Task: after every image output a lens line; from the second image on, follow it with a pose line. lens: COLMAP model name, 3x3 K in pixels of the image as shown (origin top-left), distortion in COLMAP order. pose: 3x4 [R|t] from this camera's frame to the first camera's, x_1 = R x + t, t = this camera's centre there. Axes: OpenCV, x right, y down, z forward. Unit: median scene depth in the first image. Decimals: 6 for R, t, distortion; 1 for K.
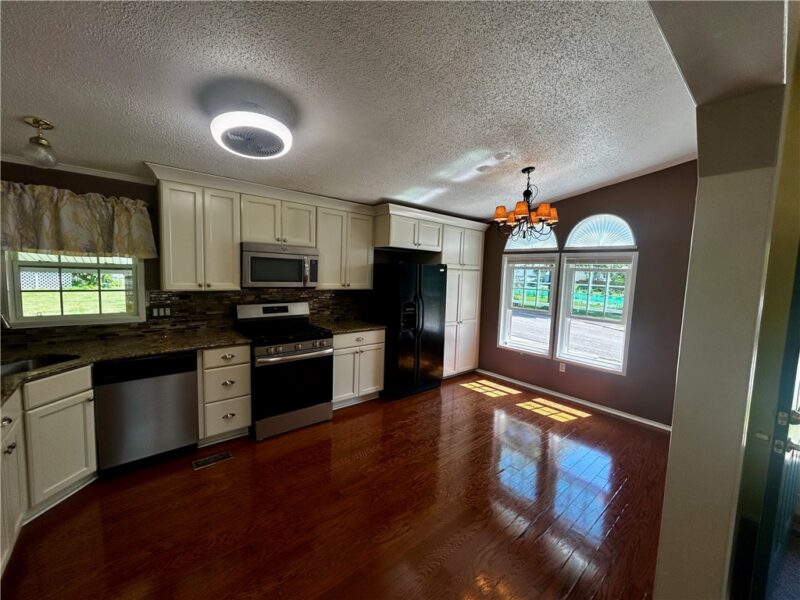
lens RADIAL K [[323.2, 0, 400.0], [0, 323.2, 300.0], [0, 0, 1]] dist [-0.001631, -0.000067]
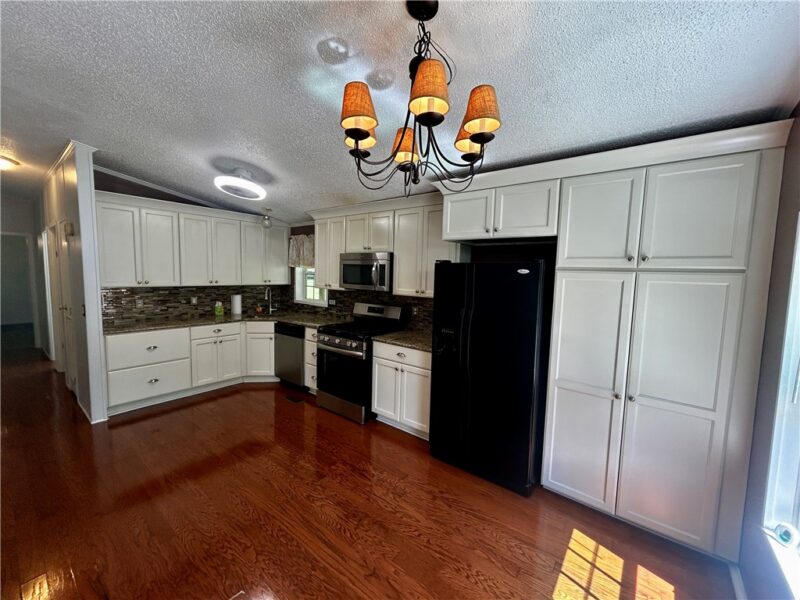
lens RADIAL K [[323.2, 0, 400.0], [0, 323.2, 300.0], [0, 0, 1]] dist [-0.001631, -0.000067]
pose [[0.192289, 0.056487, -0.979711, 0.747905], [-0.103301, 0.993961, 0.037033, -0.056943], [0.975886, 0.094084, 0.196963, 0.878173]]
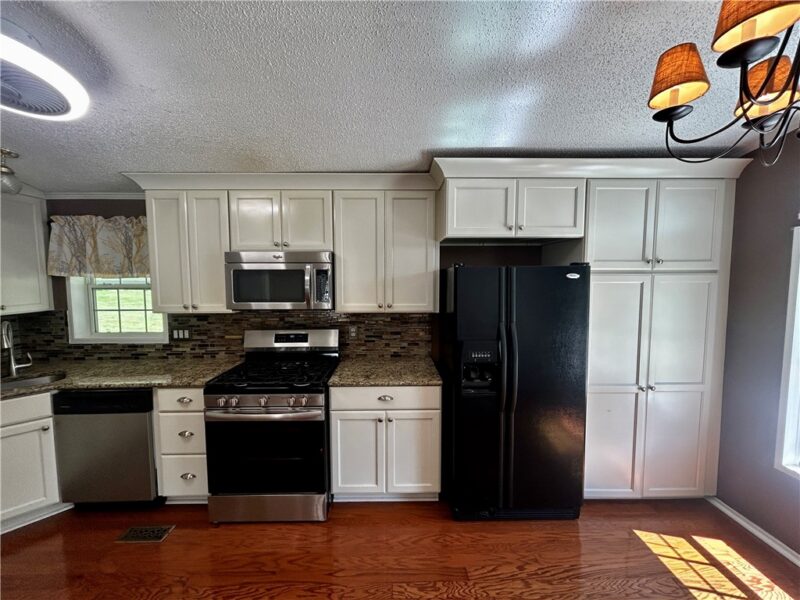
lens RADIAL K [[323.2, 0, 400.0], [0, 323.2, 300.0], [0, 0, 1]] dist [-0.001631, -0.000067]
pose [[0.766563, 0.010465, -0.642084, 0.295346], [-0.026026, 0.999552, -0.014779, -0.055241], [0.641642, 0.028040, 0.766492, 0.599093]]
